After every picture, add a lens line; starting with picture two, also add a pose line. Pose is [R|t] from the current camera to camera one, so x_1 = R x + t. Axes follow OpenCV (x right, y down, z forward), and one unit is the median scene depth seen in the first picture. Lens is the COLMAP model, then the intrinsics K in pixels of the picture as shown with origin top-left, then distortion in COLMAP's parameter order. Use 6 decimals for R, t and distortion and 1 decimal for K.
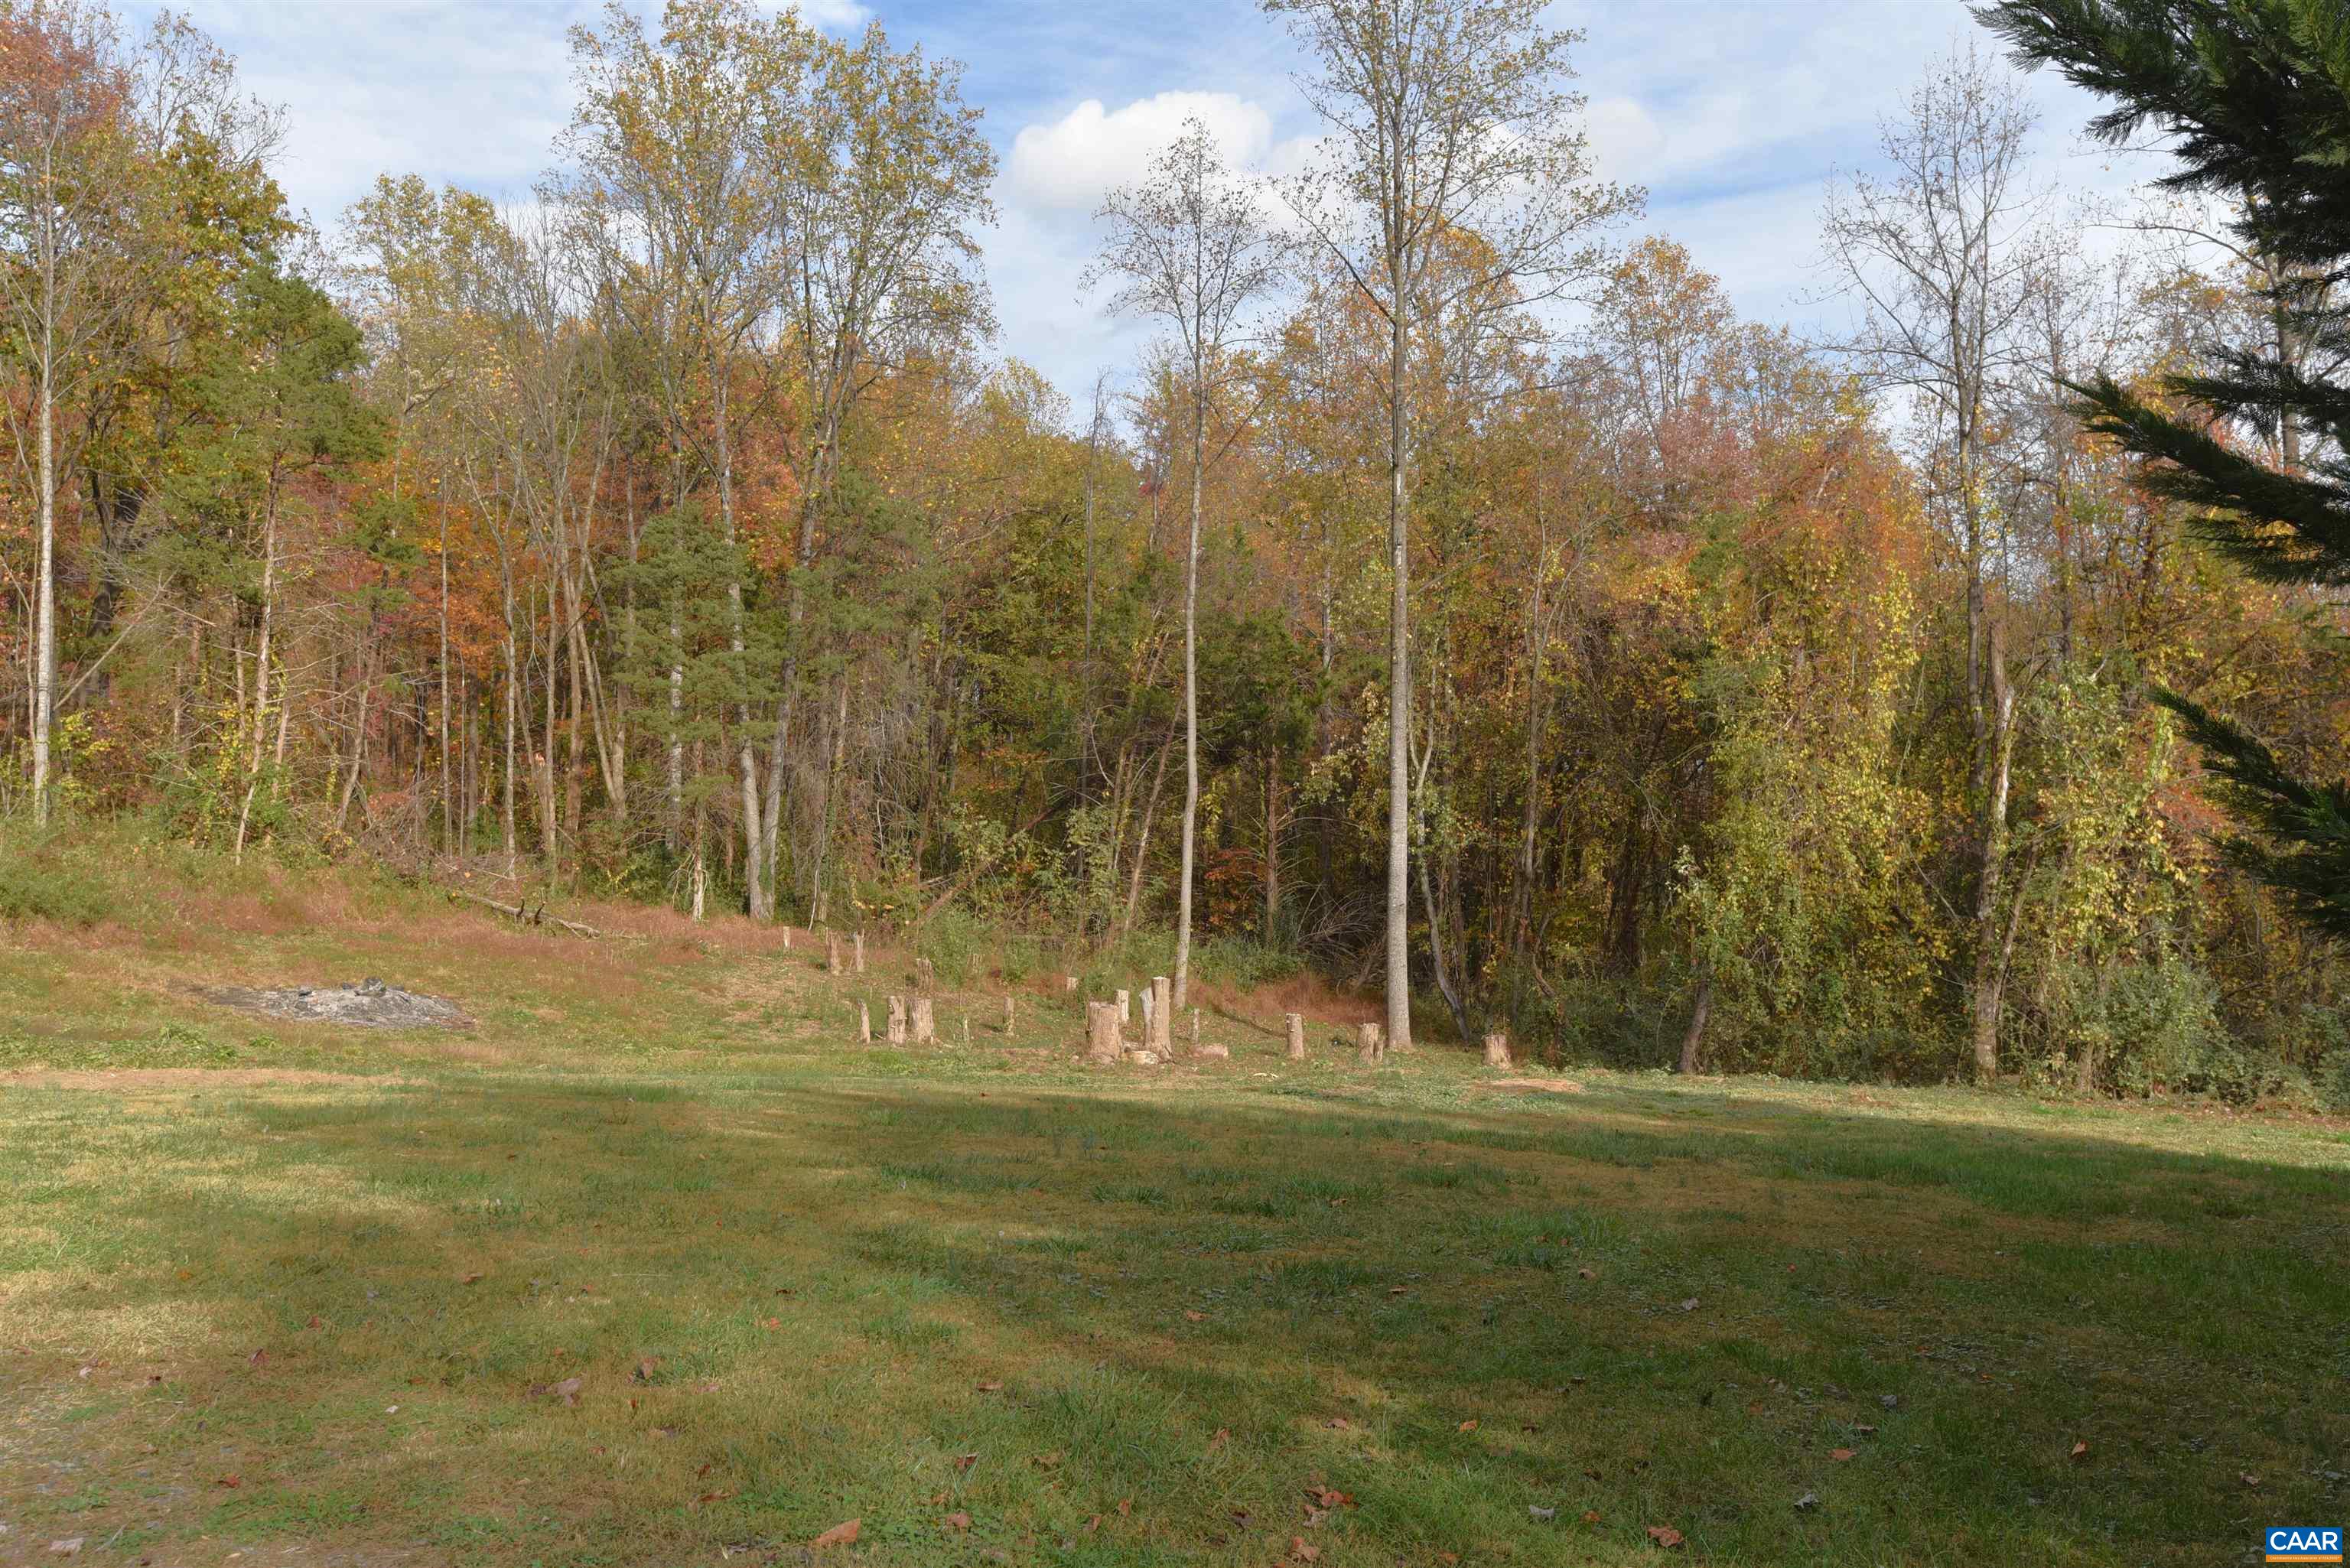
lens RADIAL K [[1933.0, 0, 1180.9], [0, 1933.0, 788.2], [0, 0, 1]] dist [0.031797, -0.007816]
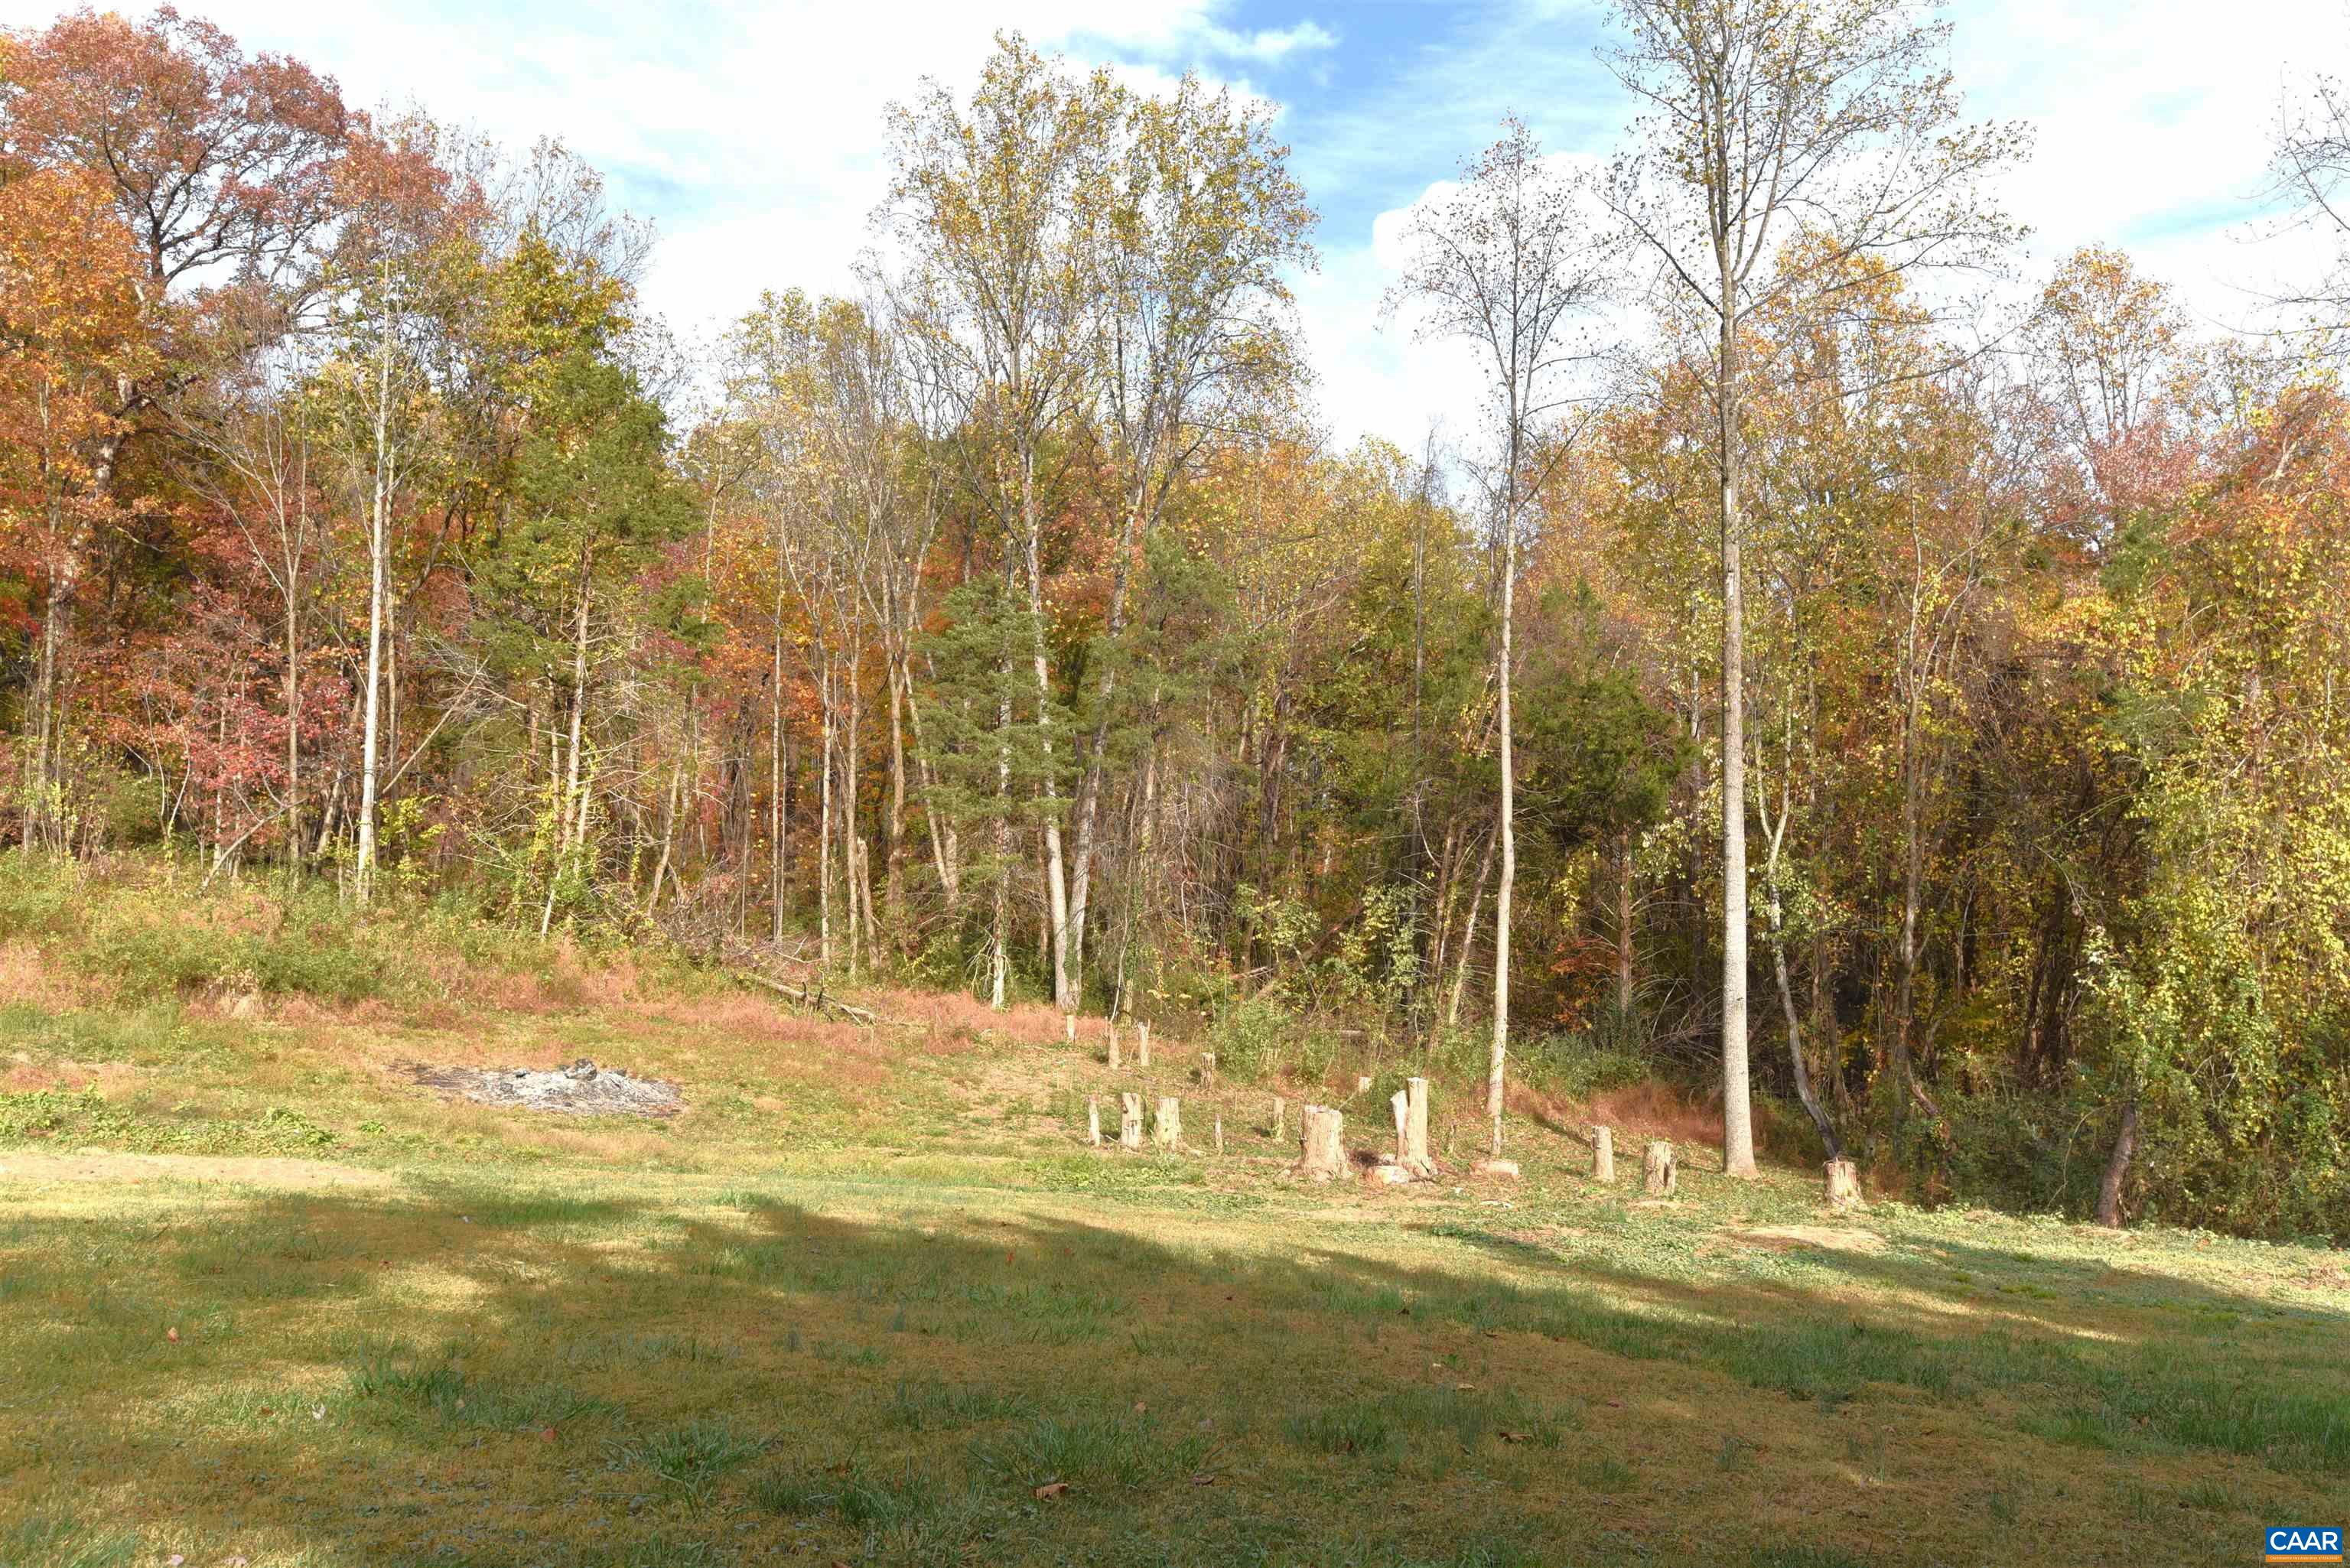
lens RADIAL K [[1897.9, 0, 1174.3], [0, 1897.9, 781.0], [0, 0, 1]] dist [0.035900, -0.018548]
pose [[0.972416, -0.014156, -0.232822, 0.061359], [0.000685, 0.998326, -0.057842, 0.012291], [0.233251, 0.056087, 0.970798, 0.124055]]
